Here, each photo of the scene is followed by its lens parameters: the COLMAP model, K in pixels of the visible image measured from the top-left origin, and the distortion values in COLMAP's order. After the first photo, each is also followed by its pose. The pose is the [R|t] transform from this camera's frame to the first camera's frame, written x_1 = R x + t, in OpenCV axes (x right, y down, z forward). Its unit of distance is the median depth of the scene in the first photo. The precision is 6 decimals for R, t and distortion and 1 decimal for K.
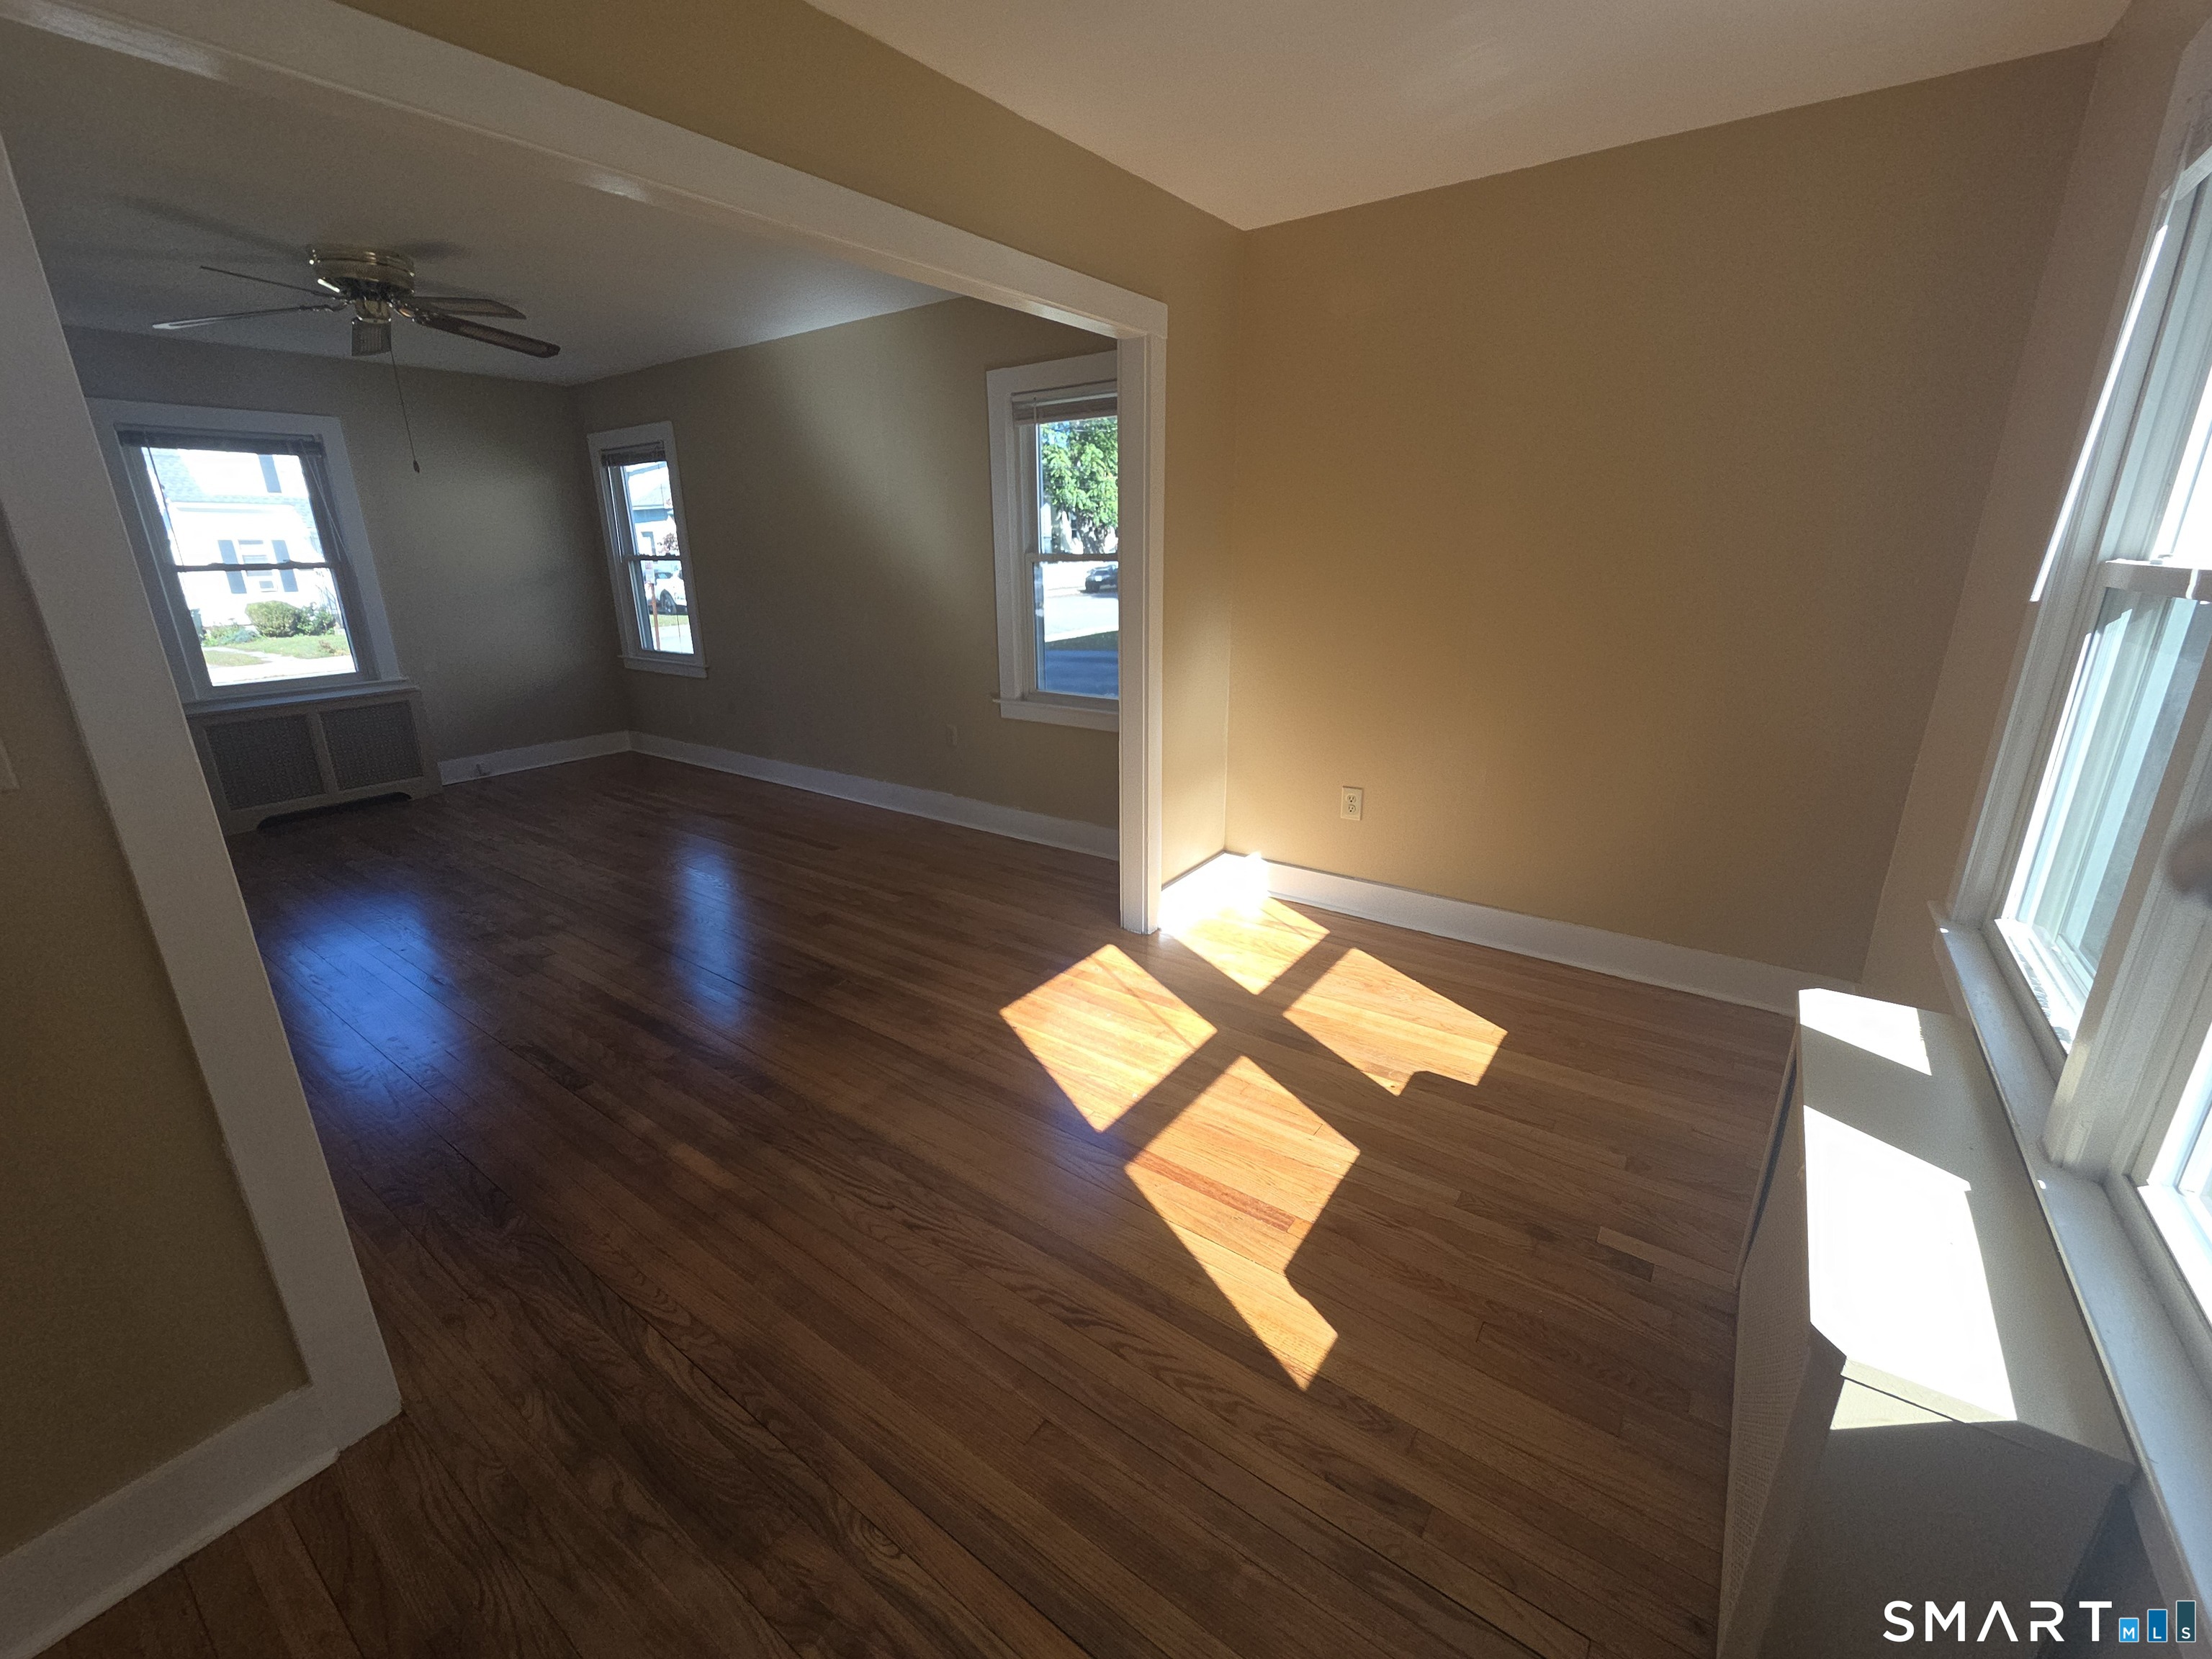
lens RADIAL K [[896.5, 0, 1107.1], [0, 896.5, 813.4], [0, 0, 1]] dist [-0.001661, -0.001788]
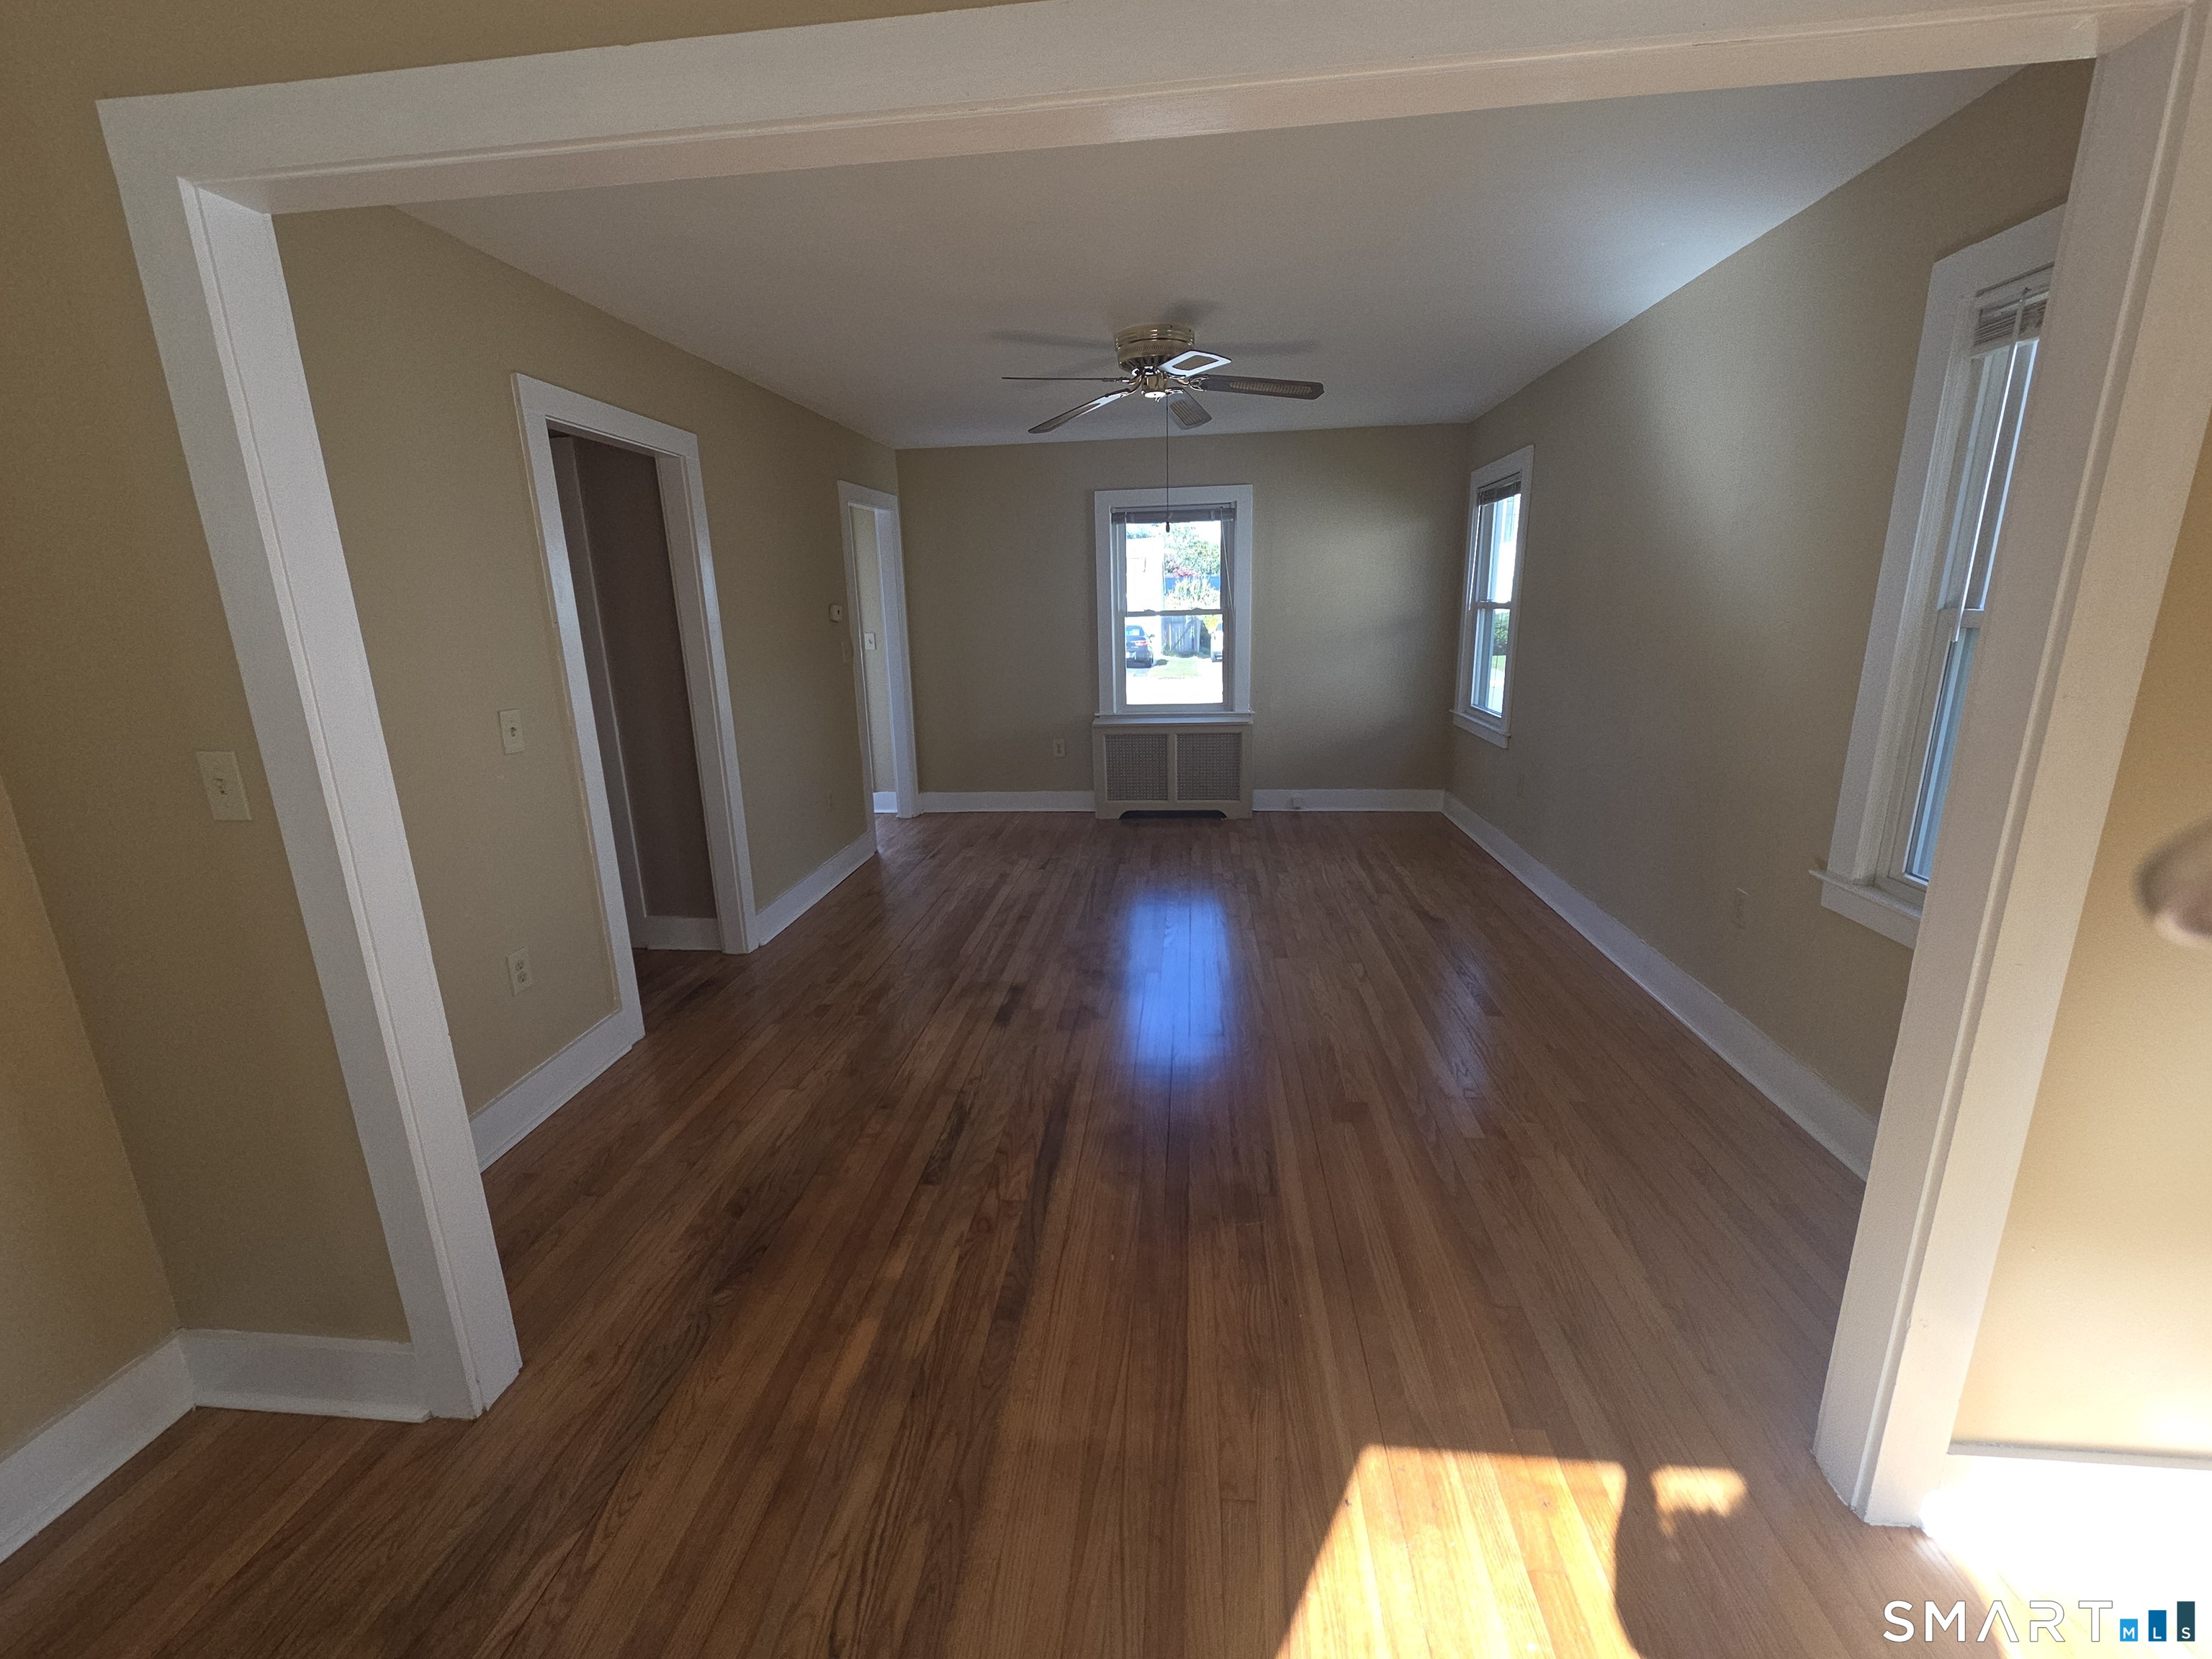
lens RADIAL K [[896.5, 0, 1102.6], [0, 896.5, 820.9], [0, 0, 1]] dist [-0.001661, -0.001788]
pose [[0.485934, 0.208670, -0.848720, 0.164755], [-0.230608, 0.967279, 0.105785, -0.151786], [0.843023, 0.144317, 0.518155, 0.450717]]
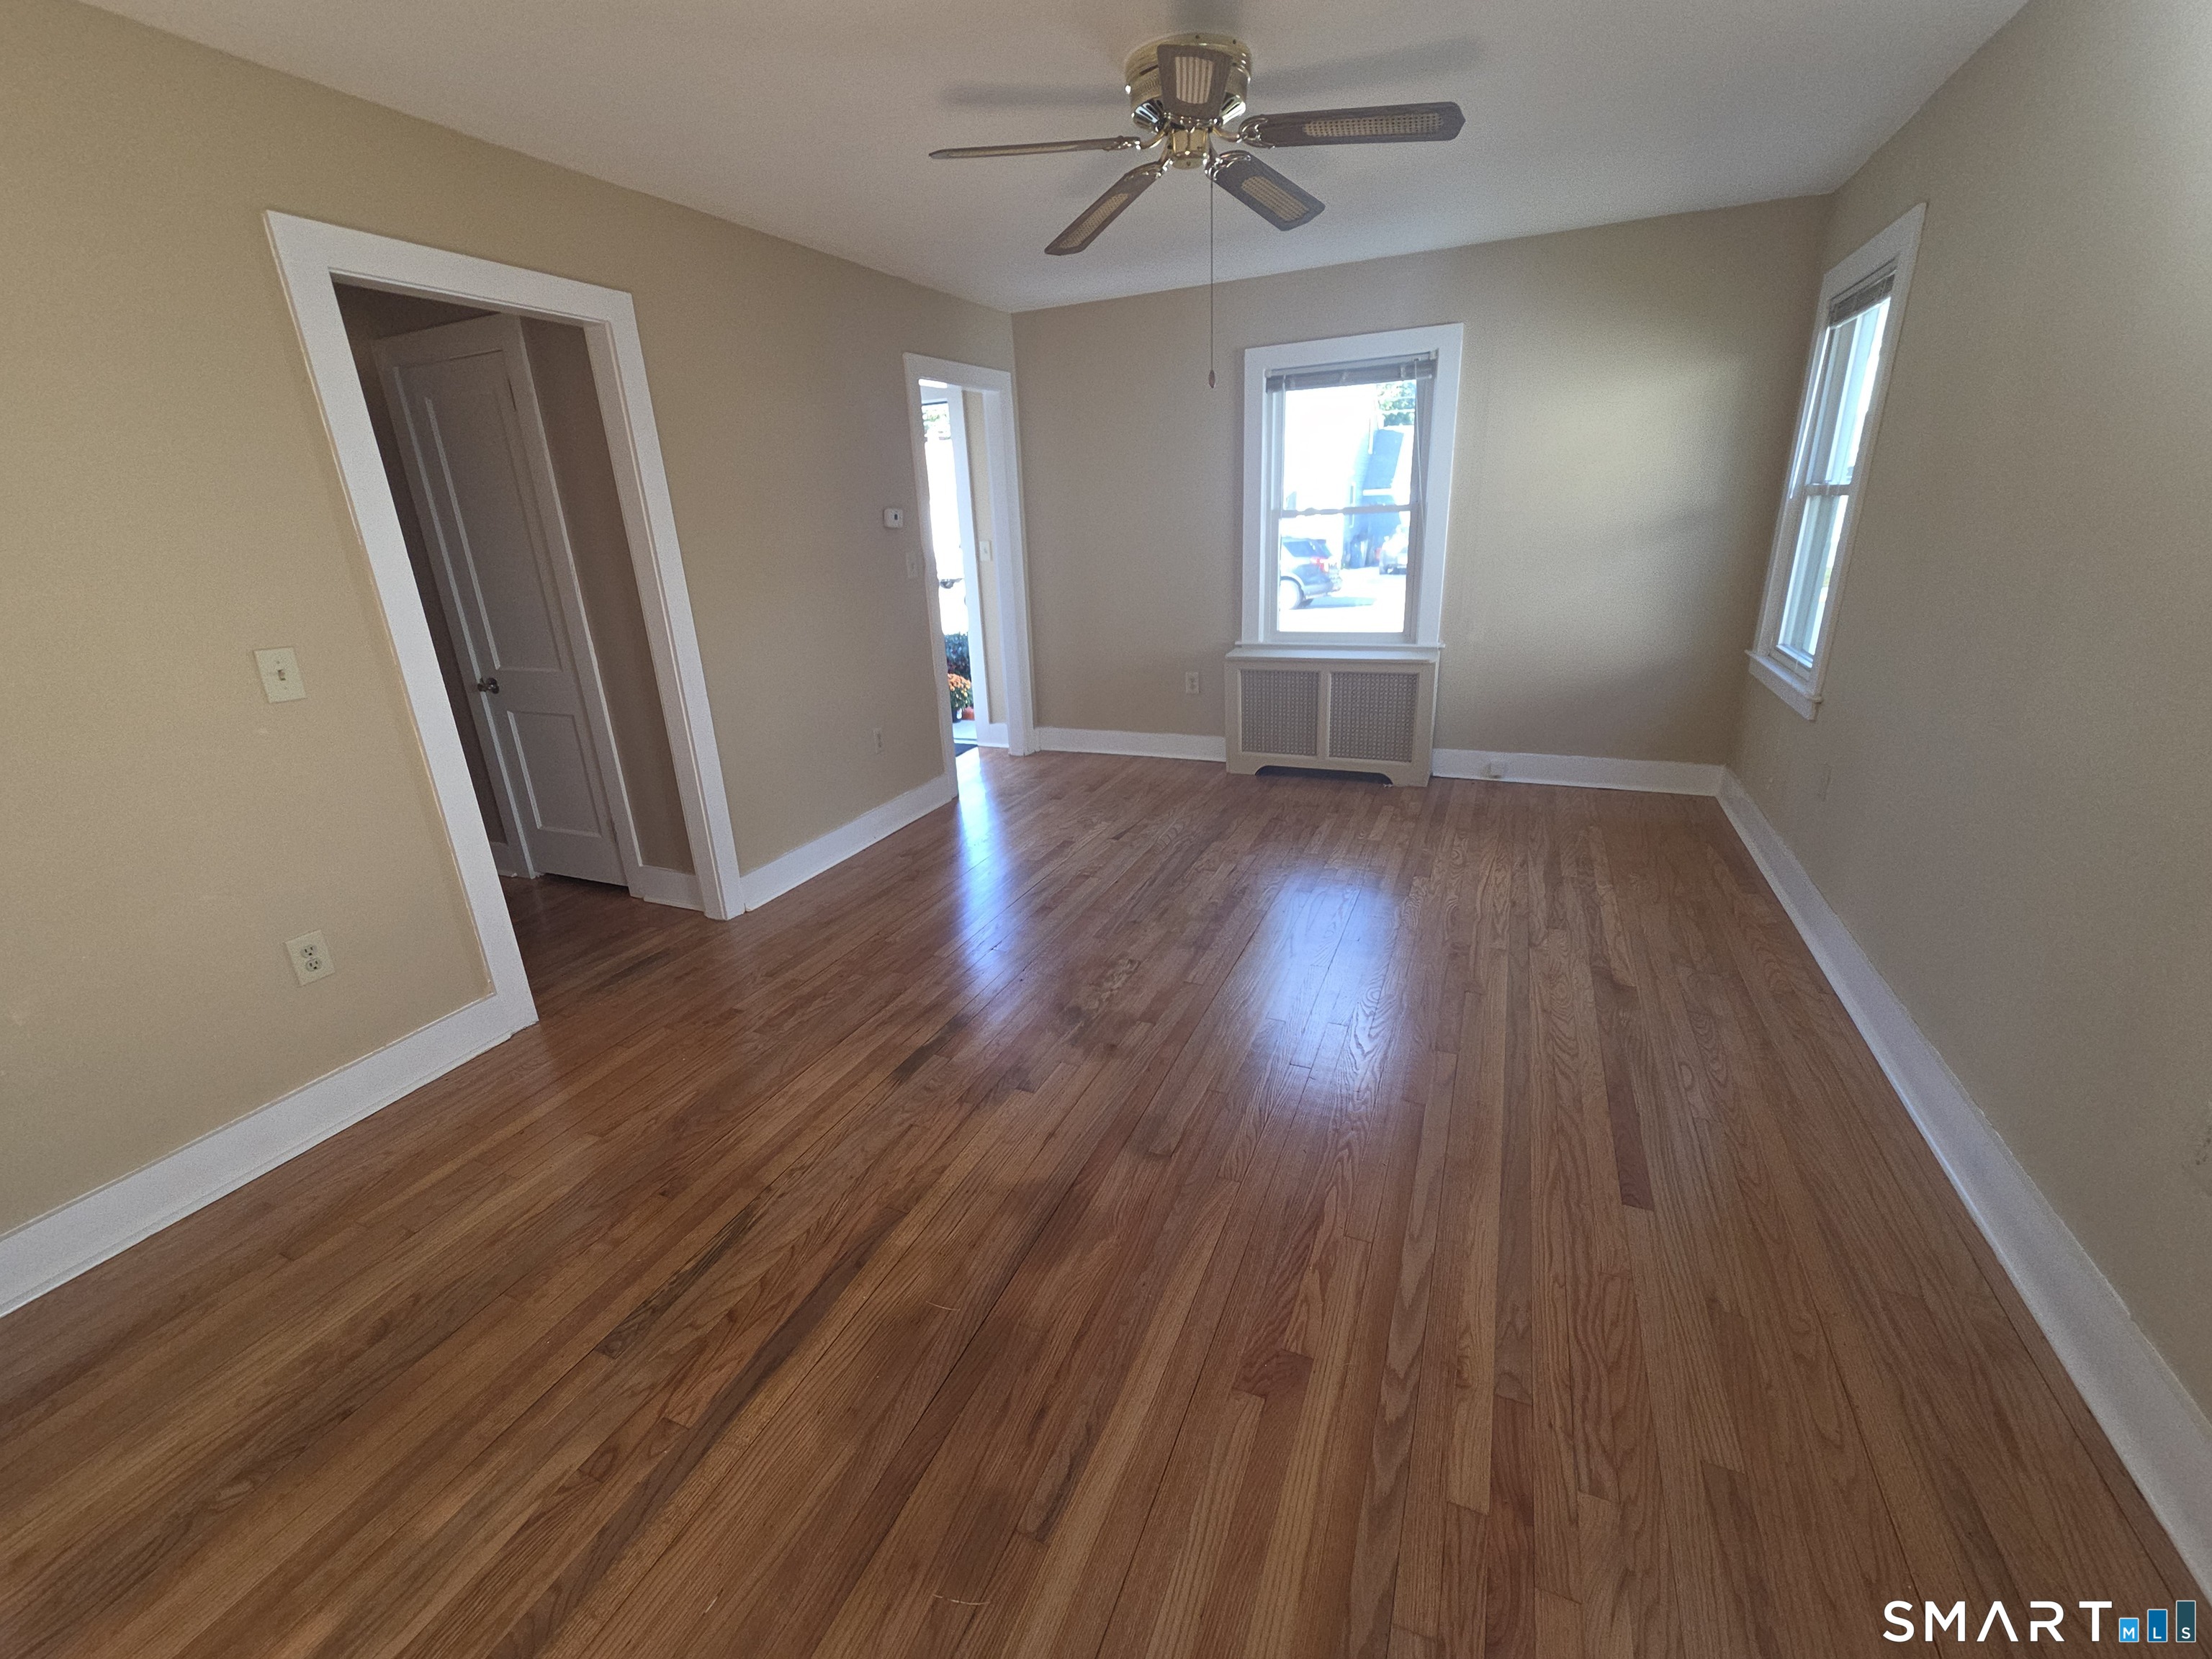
lens RADIAL K [[896.5, 0, 1111.9], [0, 896.5, 822.2], [0, 0, 1]] dist [-0.001661, -0.001788]
pose [[0.191655, 0.325771, -0.925819, -0.020685], [-0.240447, 0.930145, 0.277518, -0.248487], [0.951553, 0.169423, 0.256597, 0.828687]]
